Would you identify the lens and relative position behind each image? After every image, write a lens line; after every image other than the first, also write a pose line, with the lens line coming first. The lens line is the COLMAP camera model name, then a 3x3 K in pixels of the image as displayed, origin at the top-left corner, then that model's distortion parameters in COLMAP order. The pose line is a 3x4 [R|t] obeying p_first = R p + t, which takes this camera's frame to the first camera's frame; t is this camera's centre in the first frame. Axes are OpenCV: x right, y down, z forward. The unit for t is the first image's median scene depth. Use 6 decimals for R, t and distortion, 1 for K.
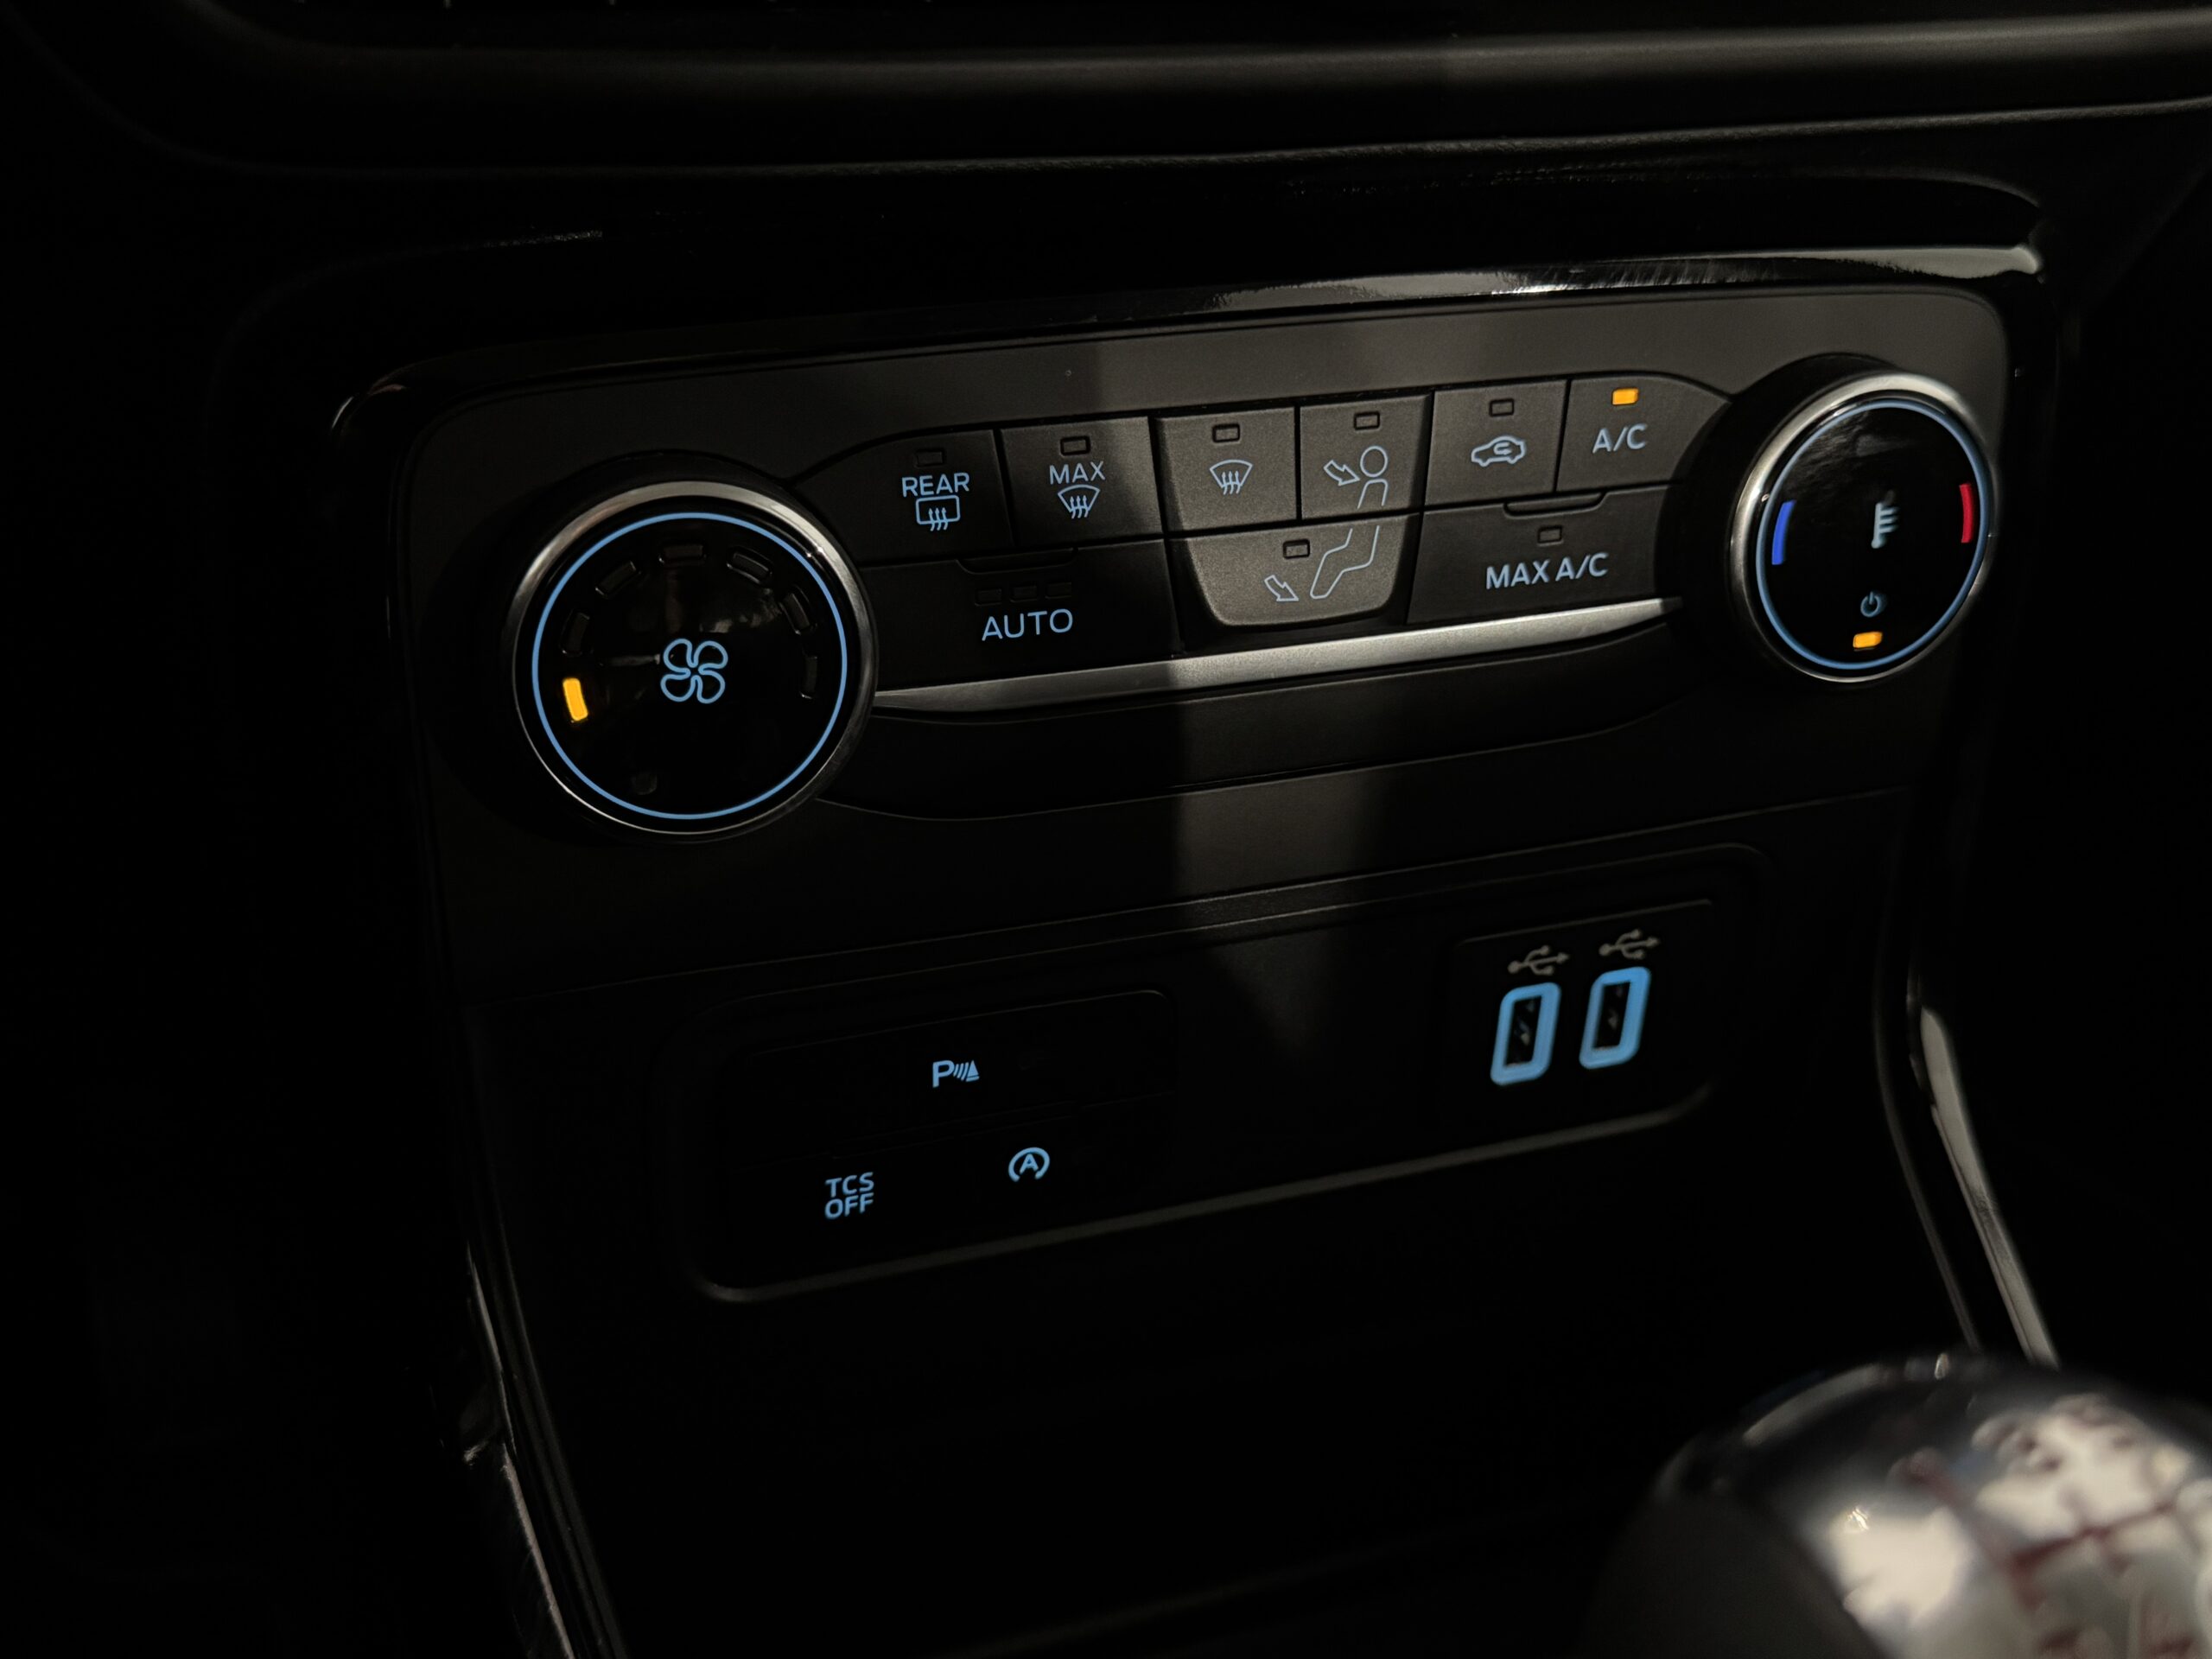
lens RADIAL K [[2332.2, 0, 1106.0], [0, 2332.2, 829.5], [0, 0, 1]] dist [0.152484, -0.364245]
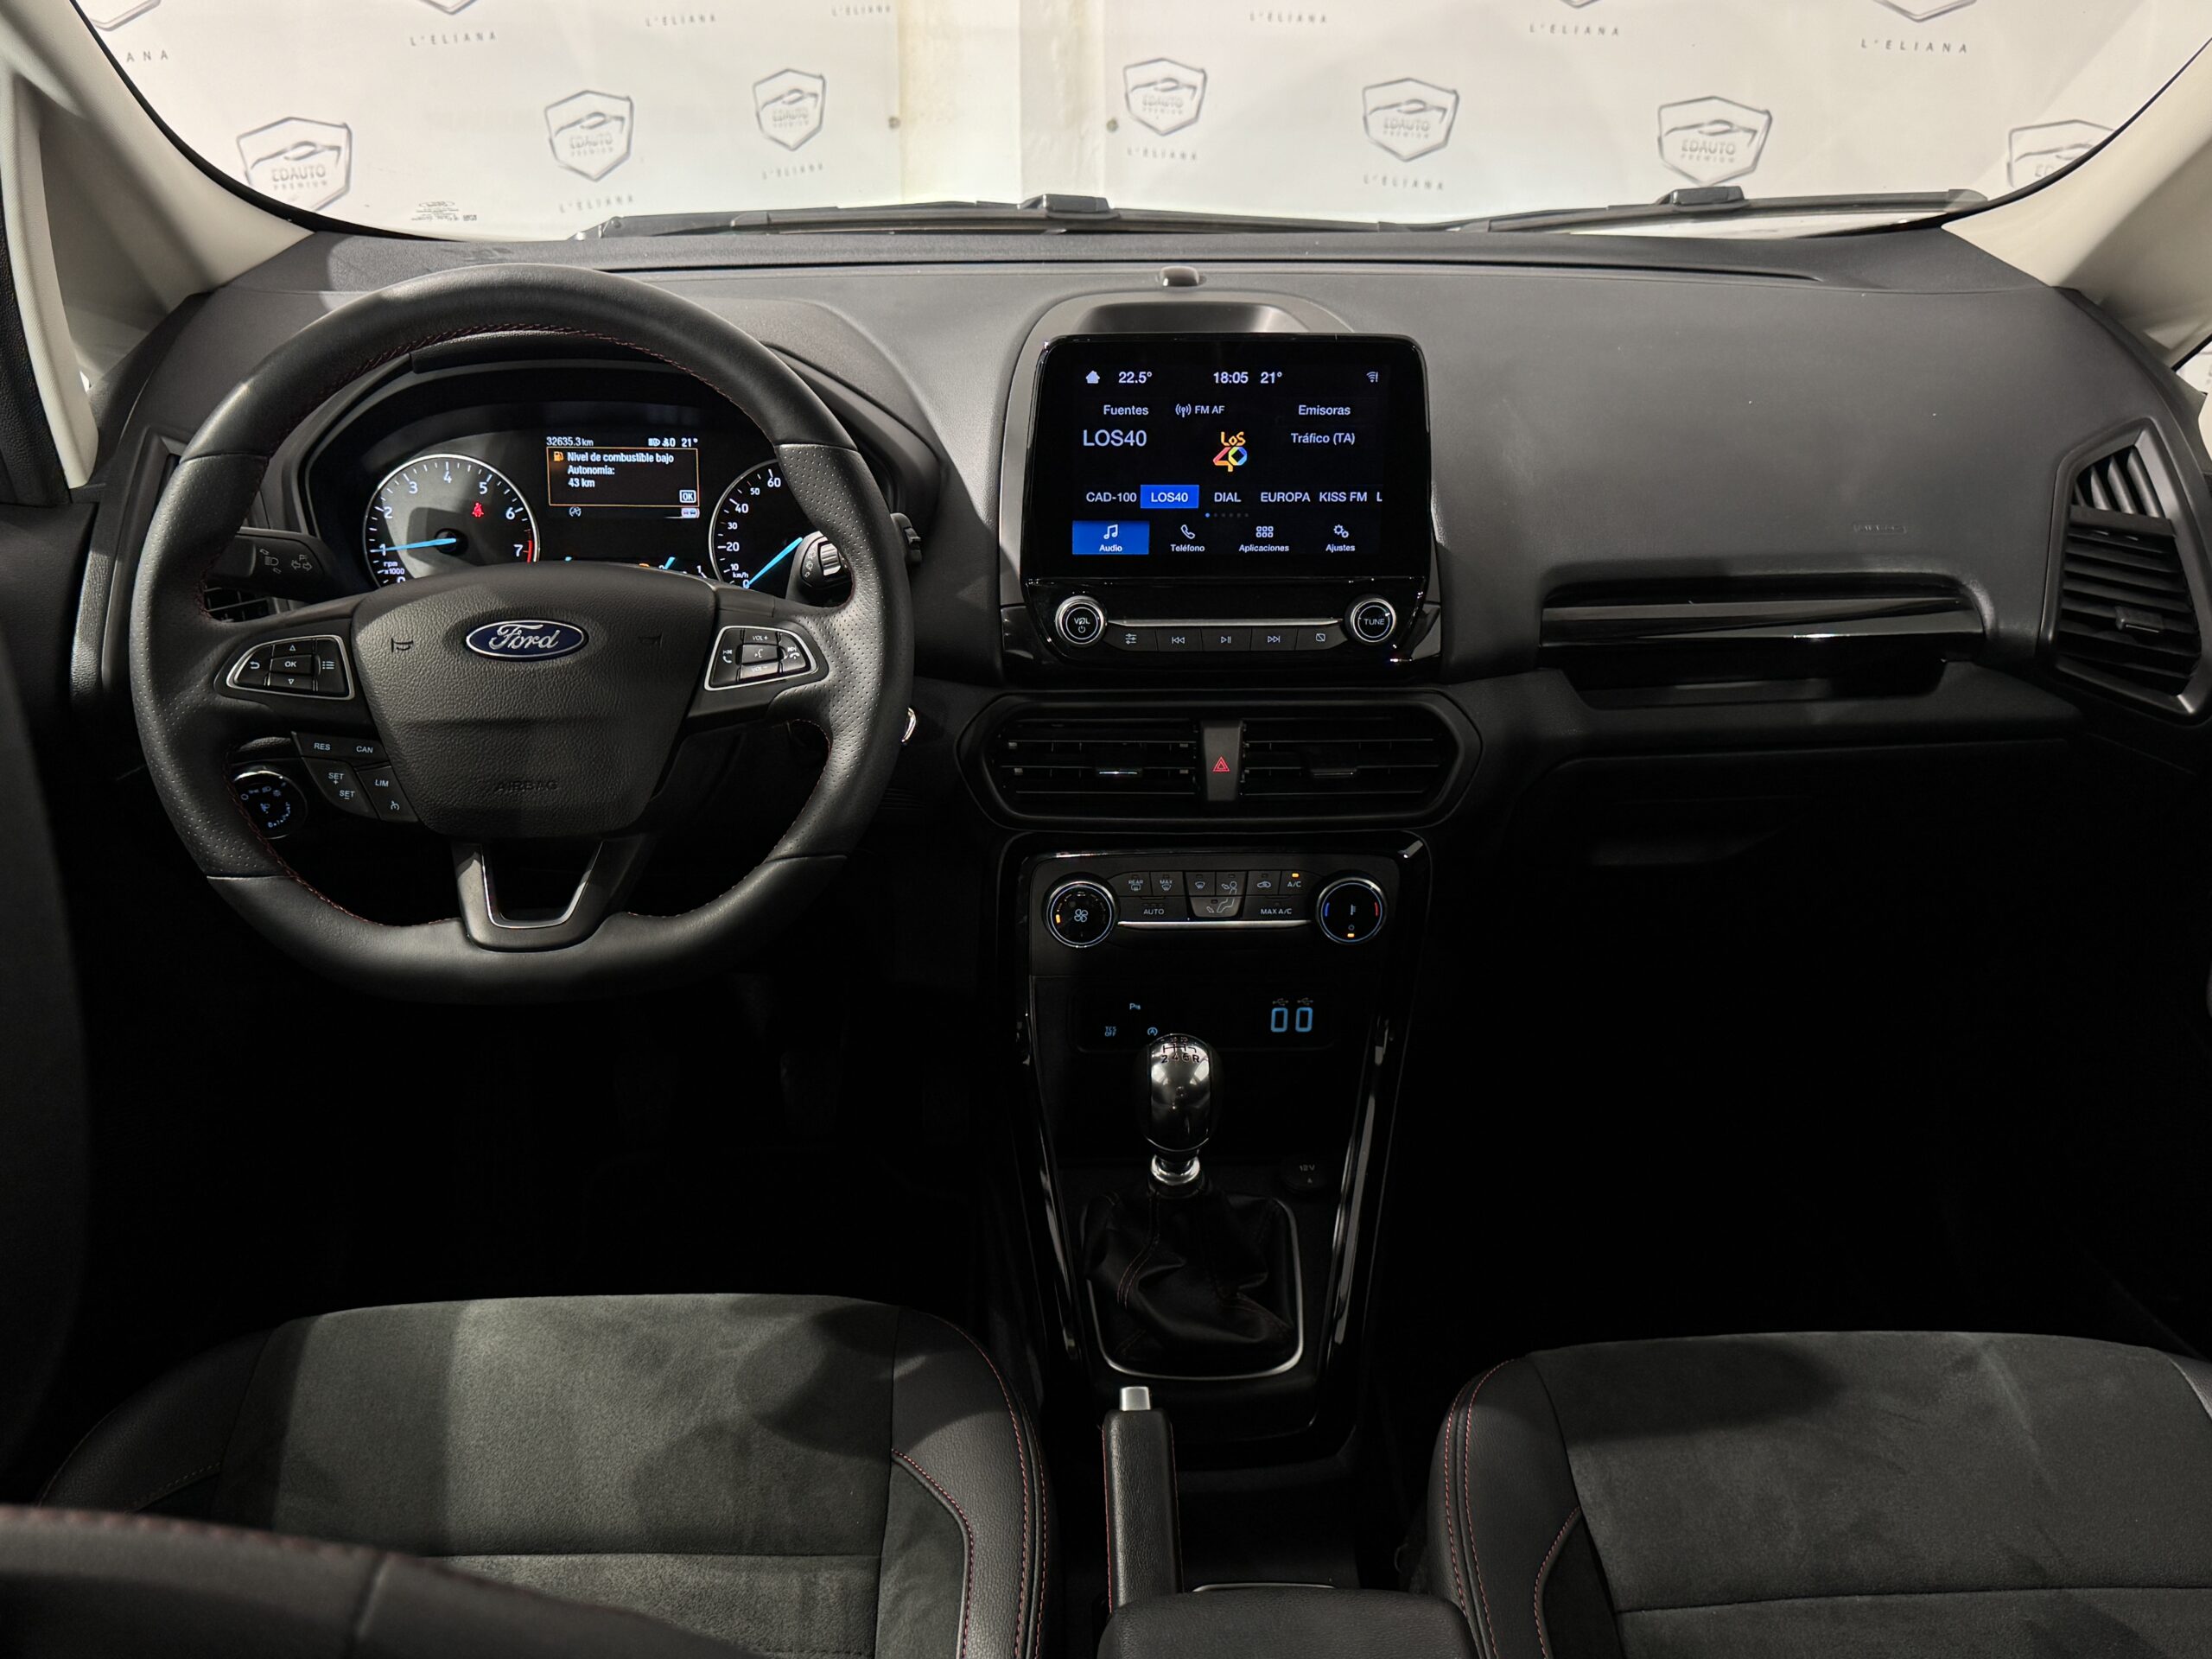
lens RADIAL K [[2048.2, 0, 1102.7], [0, 2048.2, 827.7], [0, 0, 1]] dist [0.200865, -0.490130]
pose [[0.952086, 0.103028, -0.287955, 0.980858], [-0.120691, 0.991705, -0.044223, -0.055711], [0.281010, 0.076857, 0.956622, -2.834531]]
